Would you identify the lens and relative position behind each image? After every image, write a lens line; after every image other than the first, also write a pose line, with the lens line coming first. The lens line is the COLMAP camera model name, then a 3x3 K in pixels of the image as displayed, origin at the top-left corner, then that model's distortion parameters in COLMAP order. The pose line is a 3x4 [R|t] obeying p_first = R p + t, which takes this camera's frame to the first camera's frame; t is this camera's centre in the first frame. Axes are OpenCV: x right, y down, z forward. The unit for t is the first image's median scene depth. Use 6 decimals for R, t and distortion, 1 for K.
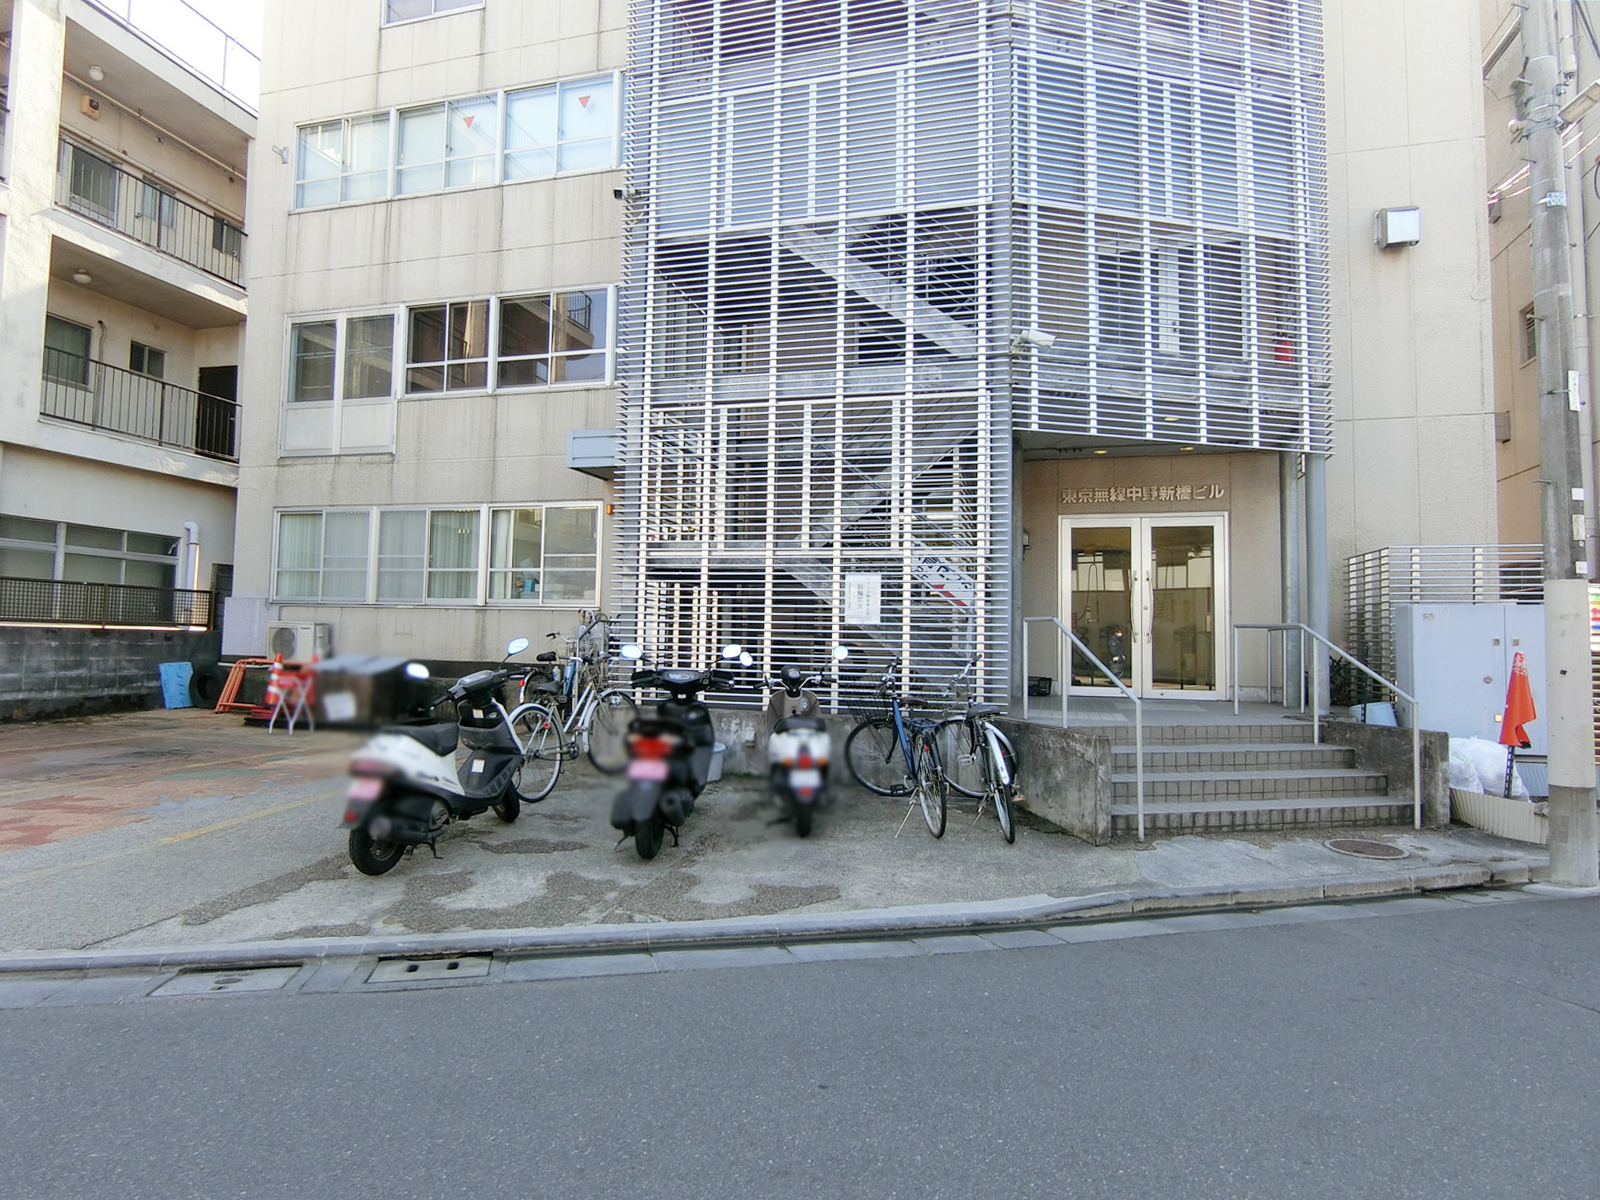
lens RADIAL K [[916.4, 0, 800.0], [0, 916.4, 600.0], [0, 0, 1]] dist [-0.021141, -0.001279]
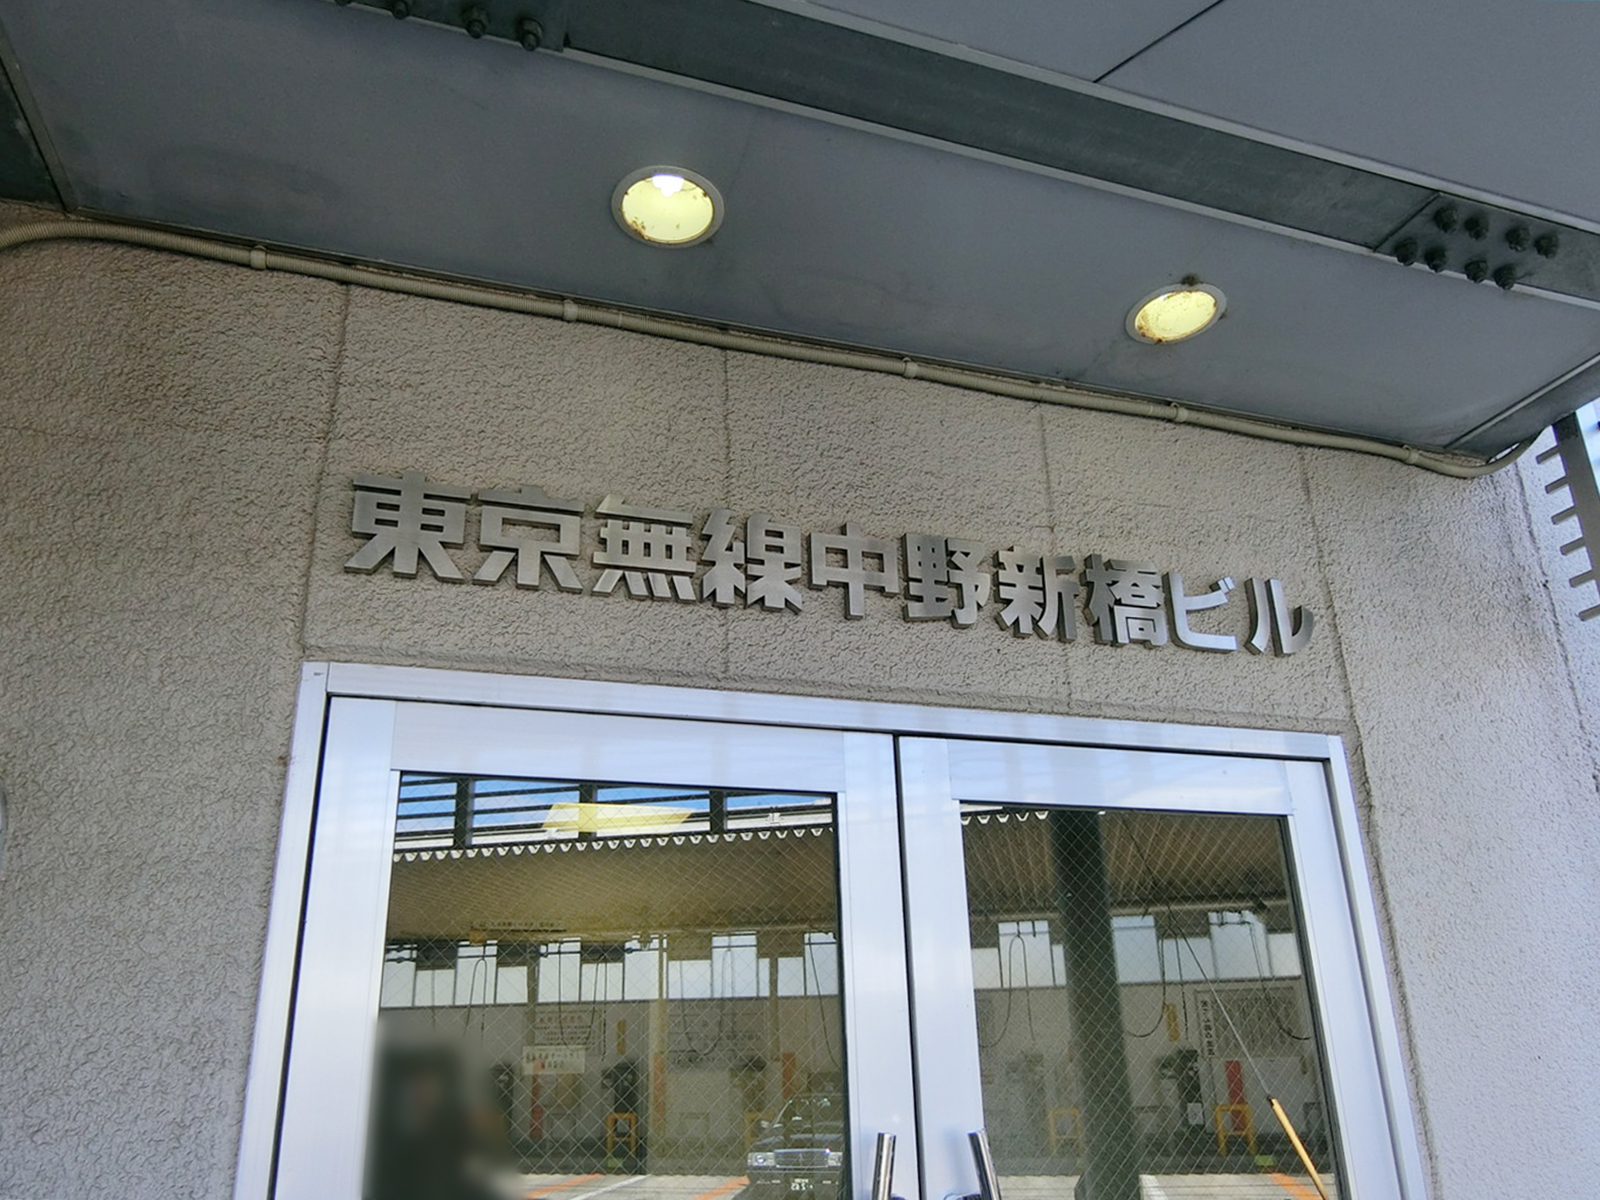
lens RADIAL K [[1094.1, 0, 796.0], [0, 1094.1, 706.4], [0, 0, 1]] dist [0.031397, -0.002275]
pose [[0.833079, 0.127887, 0.538167, 0.264438], [0.014439, 0.967548, -0.252274, -0.050380], [-0.552965, 0.217934, 0.804198, 0.864011]]
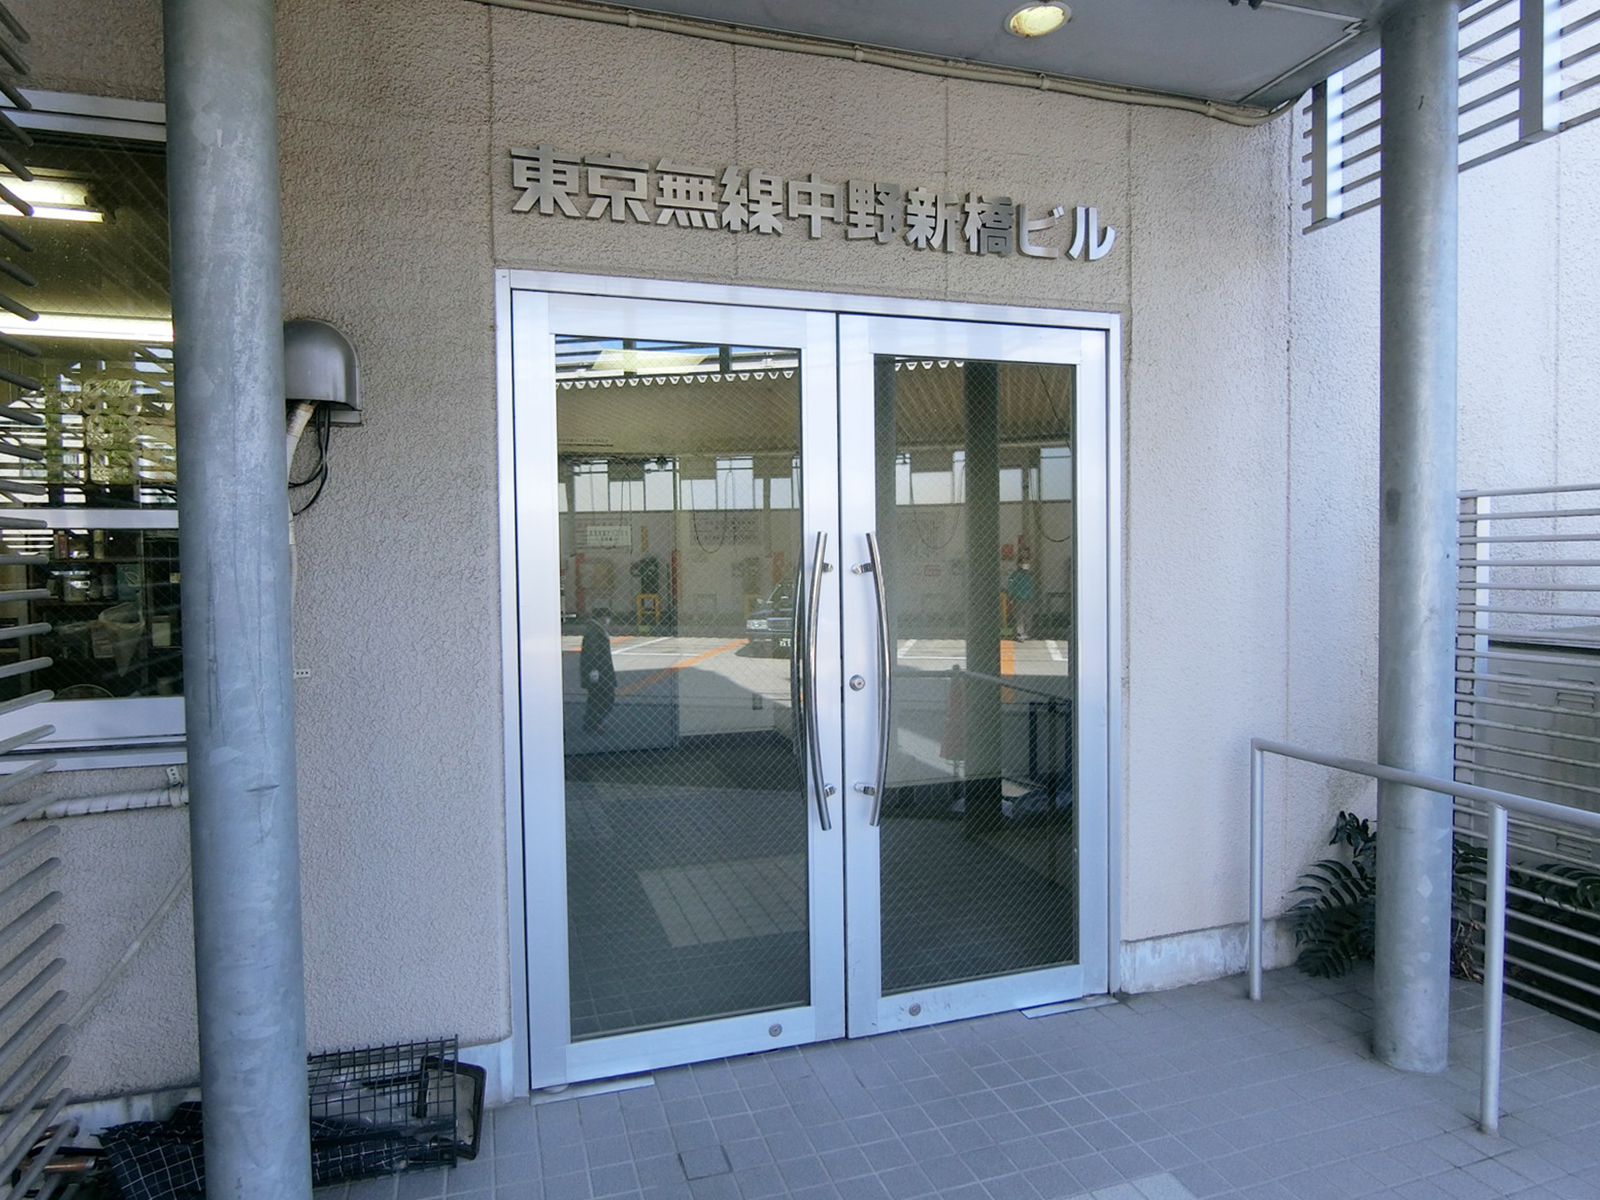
lens RADIAL K [[959.0, 0, 779.1], [0, 959.0, 602.9], [0, 0, 1]] dist [-0.020029, 0.000531]
pose [[0.837843, -0.053936, 0.543241, 0.216807], [0.002285, 0.995445, 0.095309, -0.037384], [-0.545907, -0.078612, 0.834150, 0.787010]]
